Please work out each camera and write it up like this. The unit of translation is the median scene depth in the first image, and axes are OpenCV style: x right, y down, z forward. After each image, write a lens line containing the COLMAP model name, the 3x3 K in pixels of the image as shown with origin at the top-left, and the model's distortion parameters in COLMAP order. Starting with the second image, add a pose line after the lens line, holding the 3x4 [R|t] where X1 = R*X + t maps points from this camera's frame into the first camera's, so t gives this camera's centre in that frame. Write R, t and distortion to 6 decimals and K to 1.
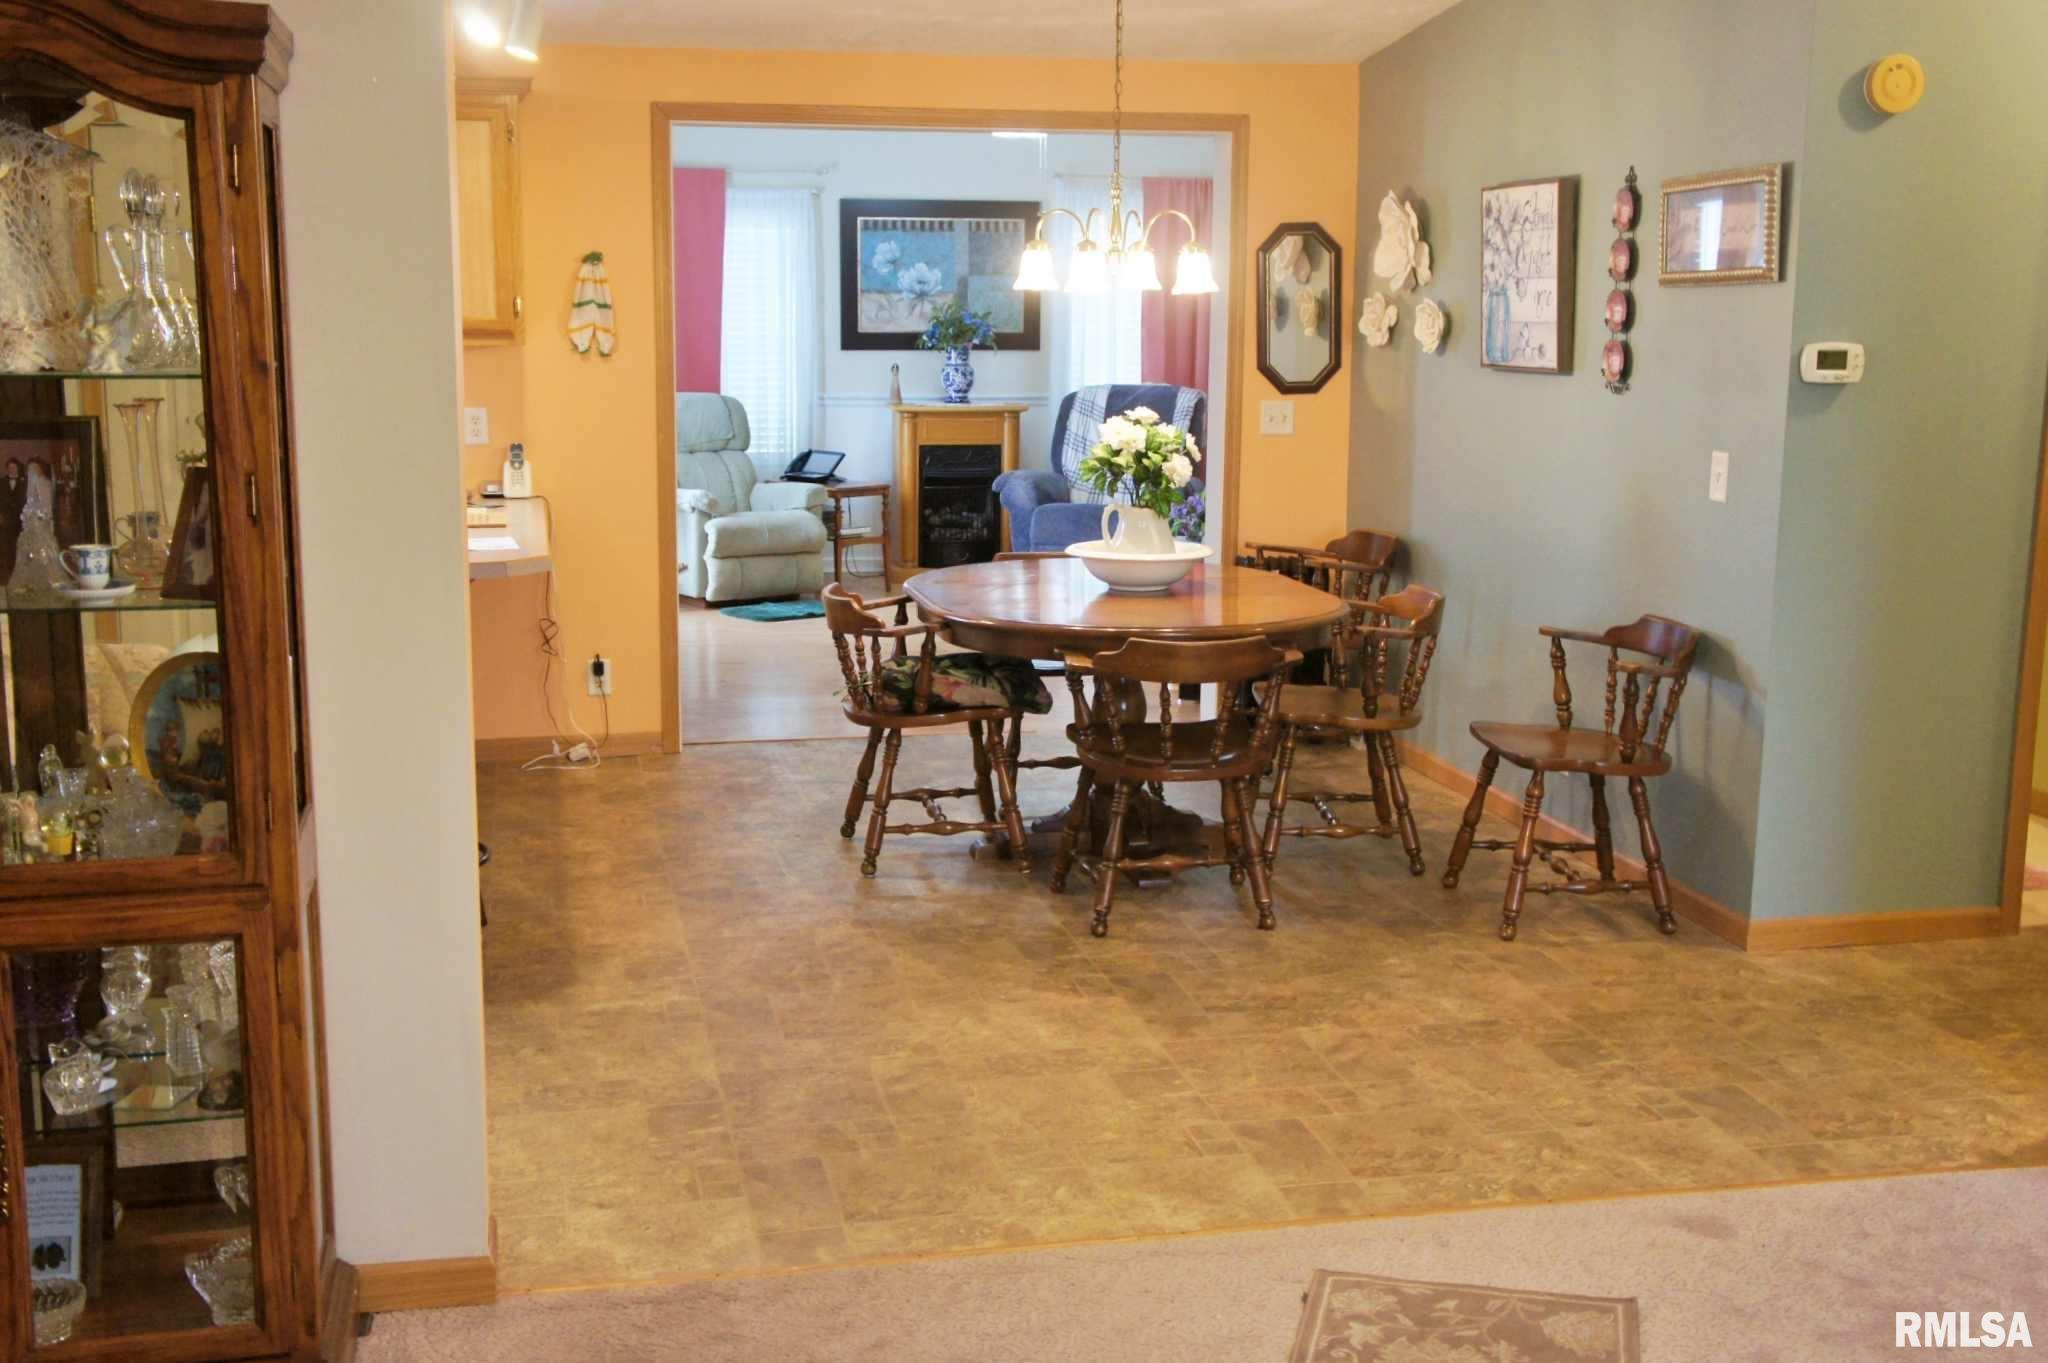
lens RADIAL K [[2251.5, 0, 1018.4], [0, 2251.5, 661.2], [0, 0, 1]] dist [-0.024994, 0.149600]
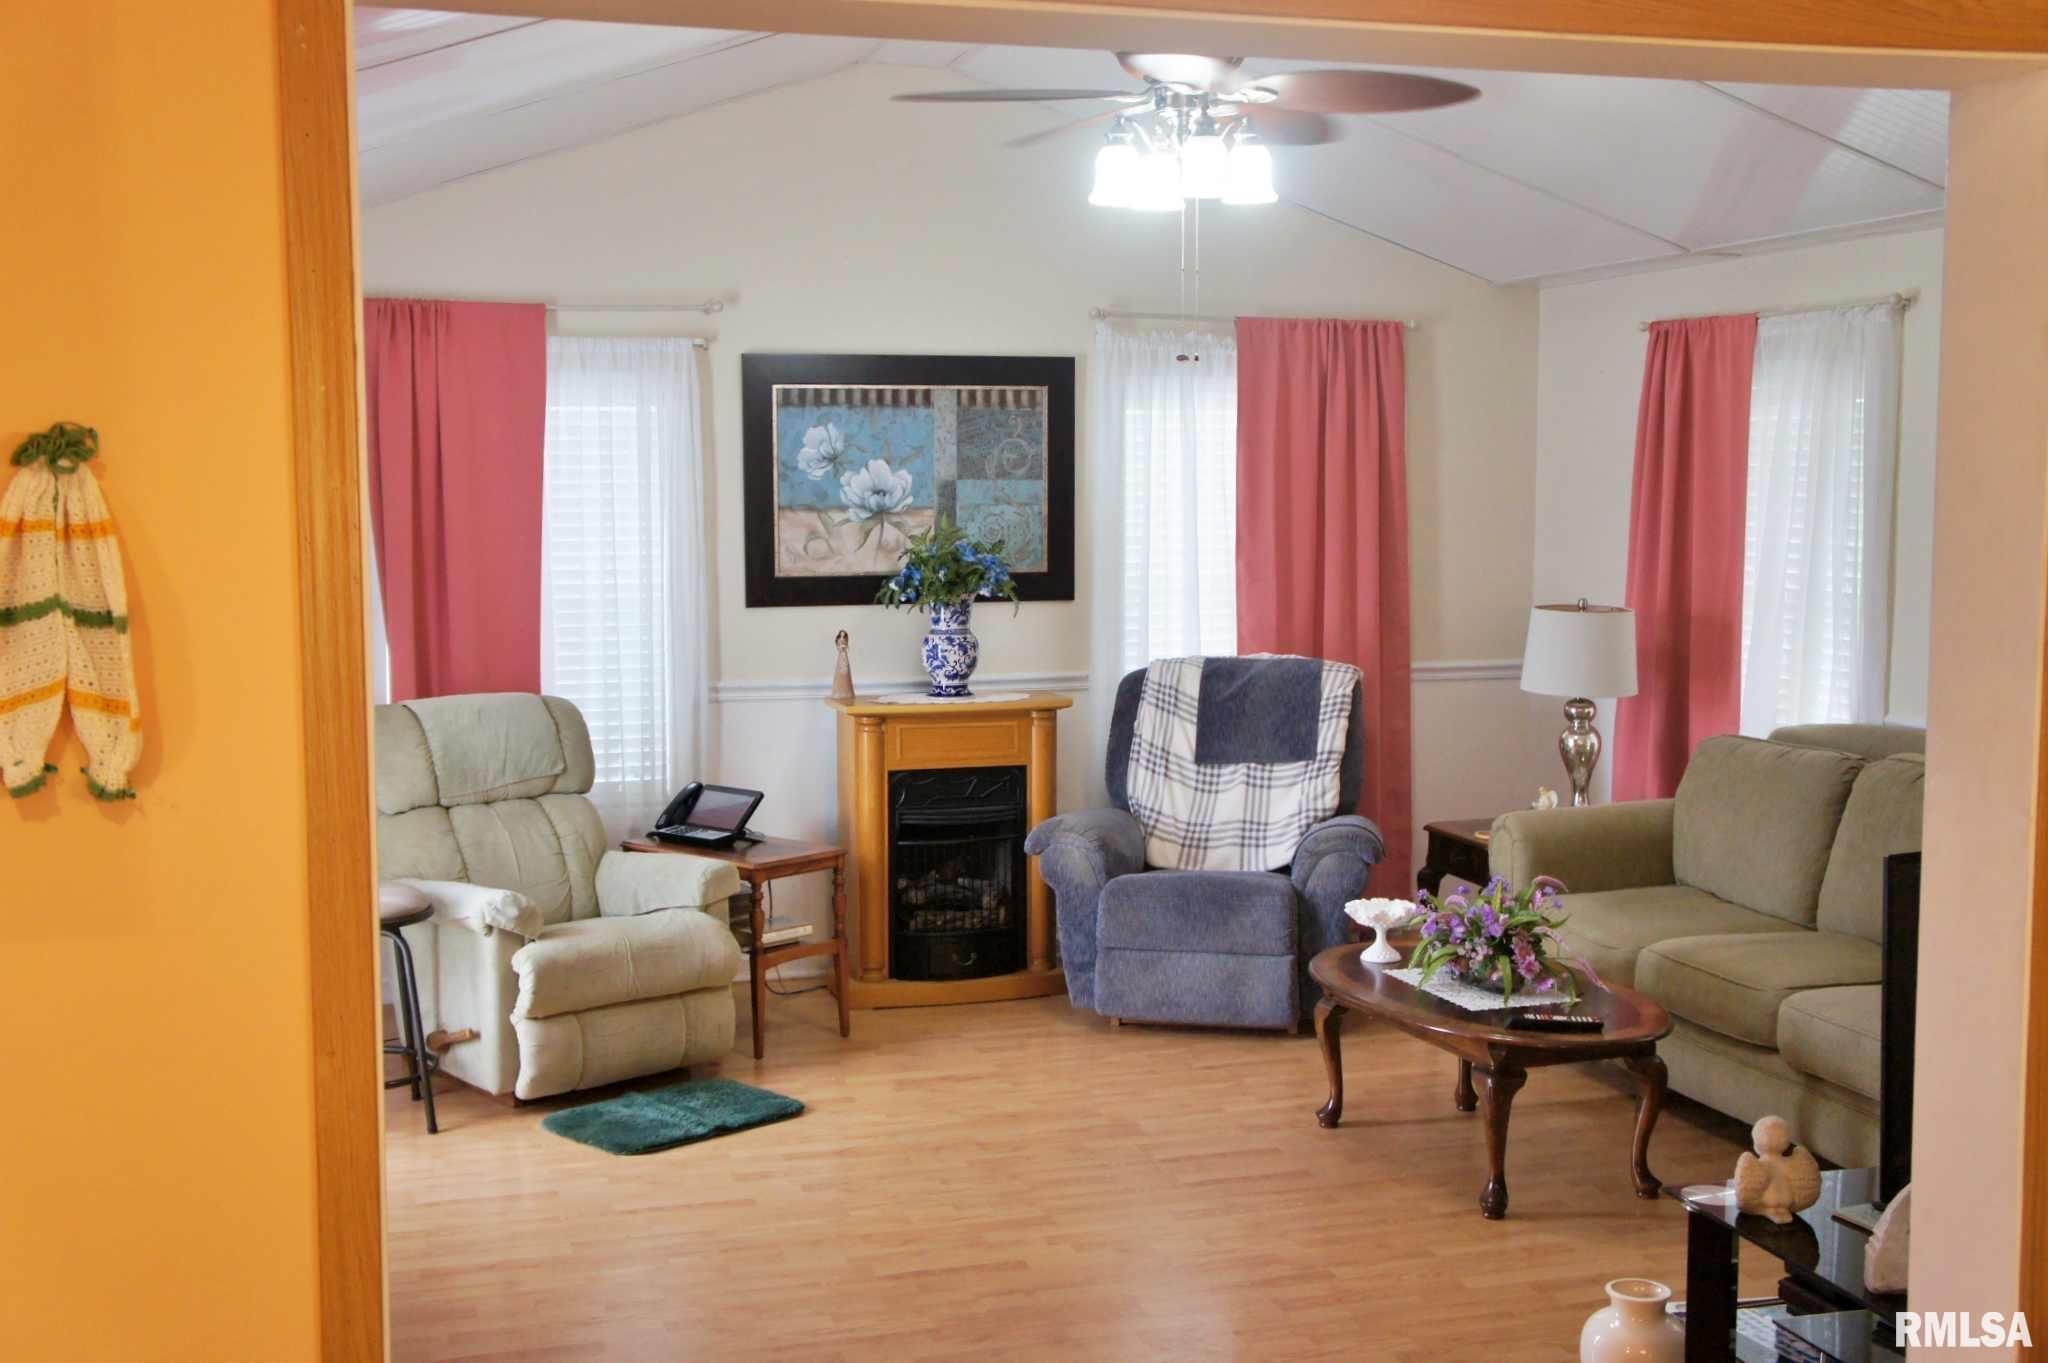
lens RADIAL K [[2187.4, 0, 1024.0], [0, 2187.4, 681.5], [0, 0, 1]] dist [-0.035569, 0.219671]
pose [[0.996169, -0.019407, 0.085267, -0.056615], [0.025688, 0.996987, -0.073193, -0.076434], [-0.083590, 0.075103, 0.993666, 0.433265]]
